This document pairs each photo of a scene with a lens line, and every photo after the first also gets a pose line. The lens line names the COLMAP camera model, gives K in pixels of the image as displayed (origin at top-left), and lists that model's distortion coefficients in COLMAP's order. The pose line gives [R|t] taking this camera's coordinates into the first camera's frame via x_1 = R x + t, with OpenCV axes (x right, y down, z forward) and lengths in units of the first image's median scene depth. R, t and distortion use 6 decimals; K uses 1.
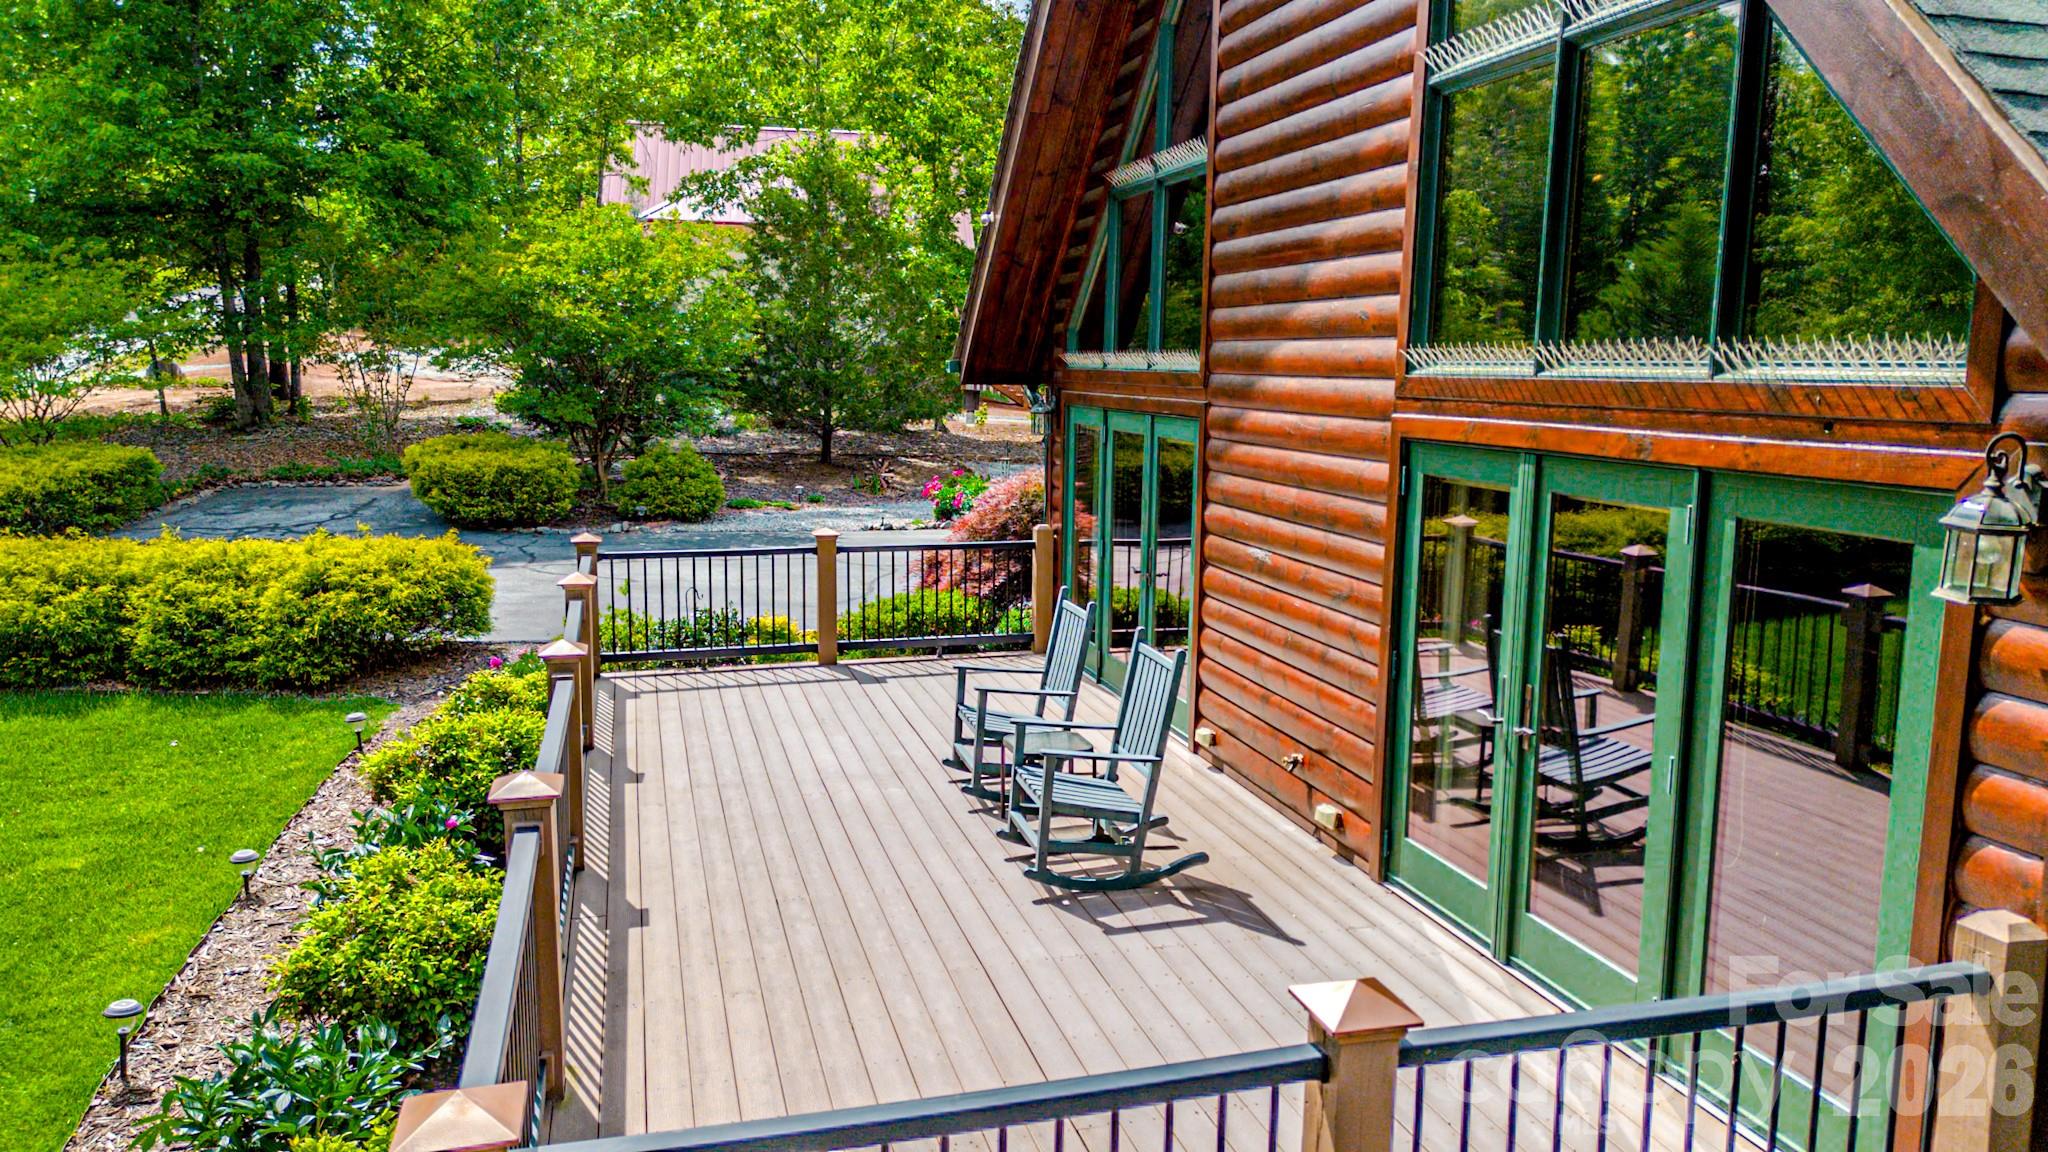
lens RADIAL K [[1432.1, 0, 1021.0], [0, 1432.1, 571.0], [0, 0, 1]] dist [0.067161, -0.041984]
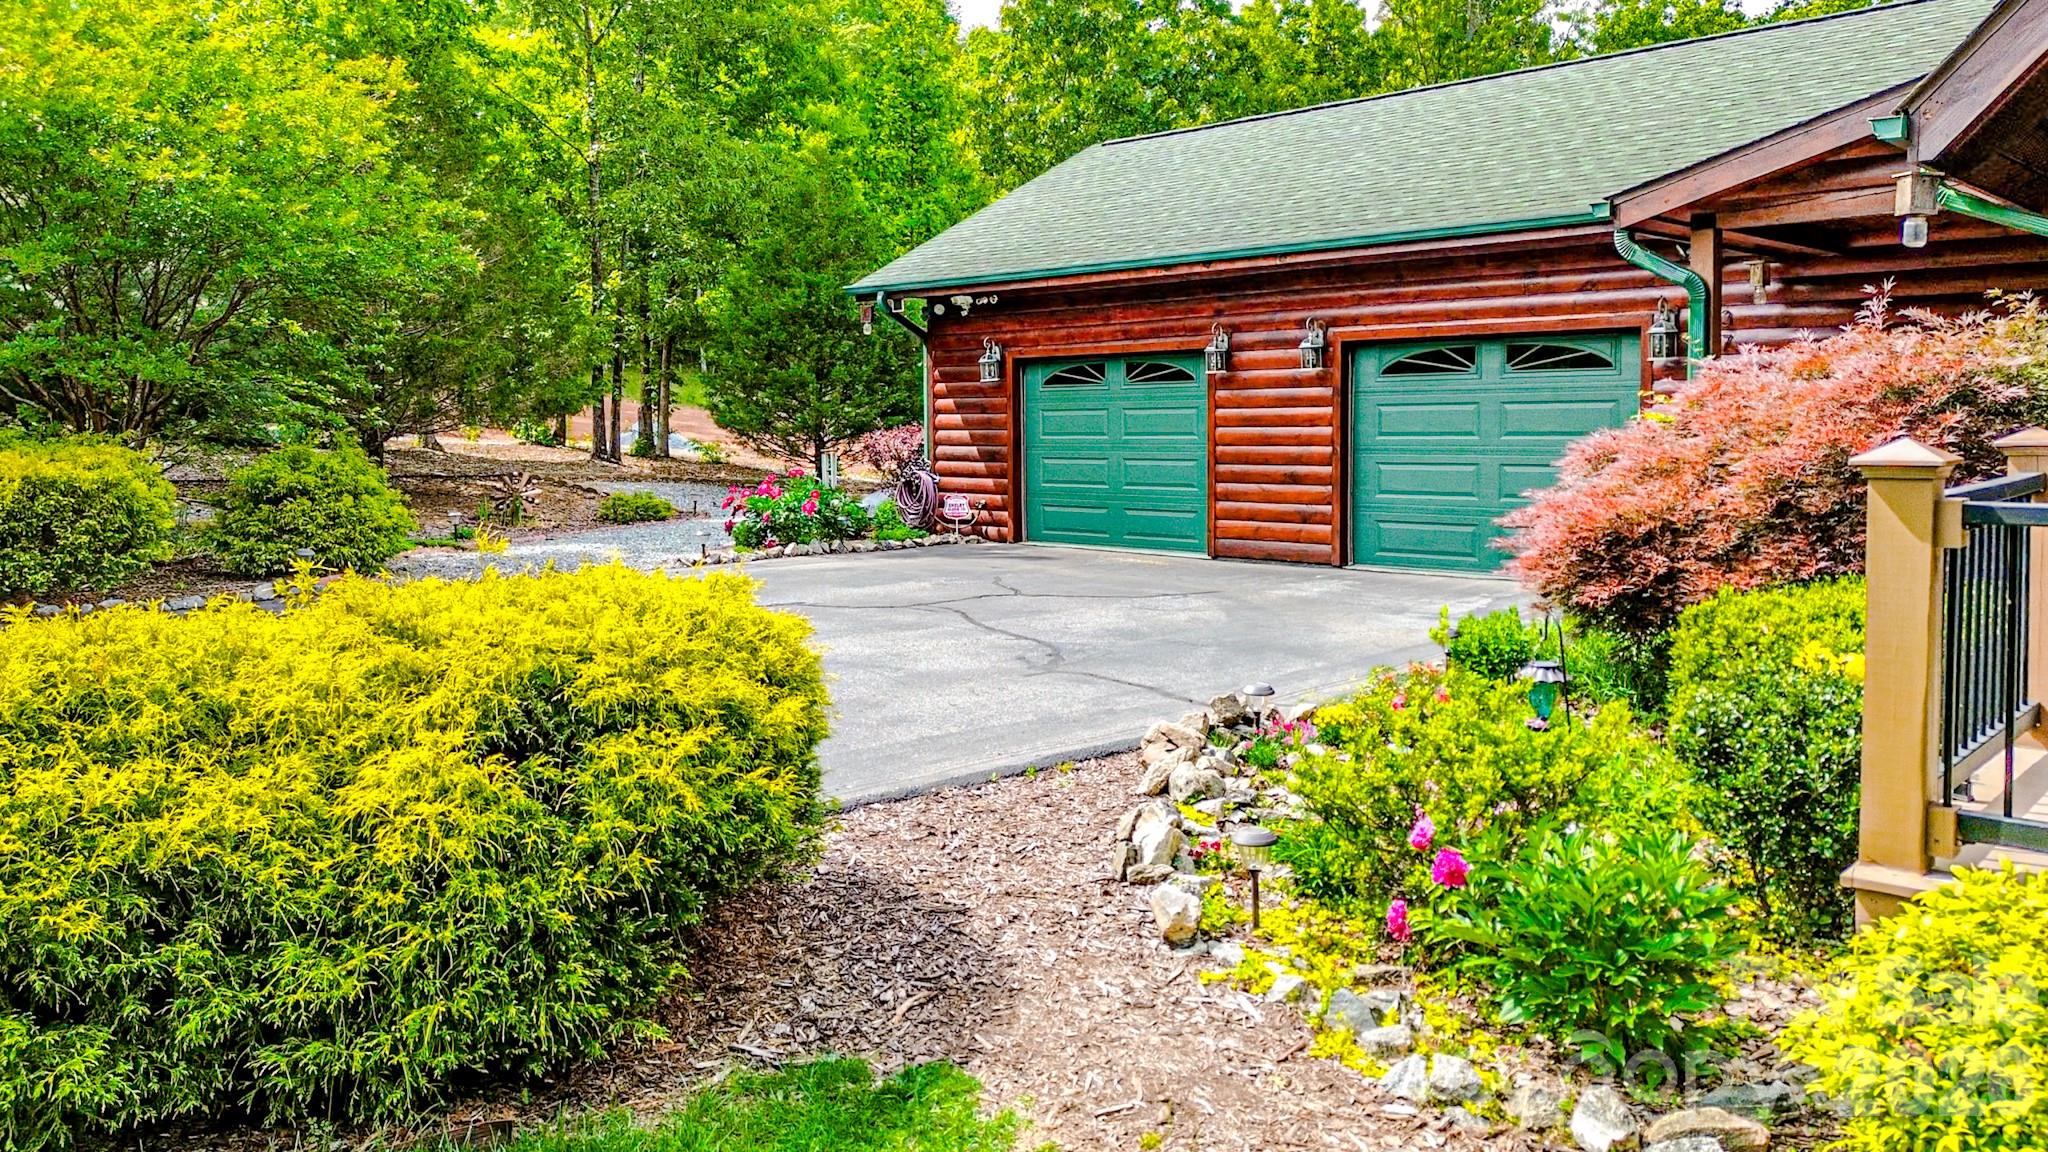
lens RADIAL K [[1432.1, 0, 1021.0], [0, 1432.1, 571.0], [0, 0, 1]] dist [0.067161, -0.041984]
pose [[0.854853, -0.067256, 0.514493, -0.328809], [0.087109, 0.996093, -0.014524, -0.005123], [-0.511506, 0.057233, 0.857372, 0.408132]]
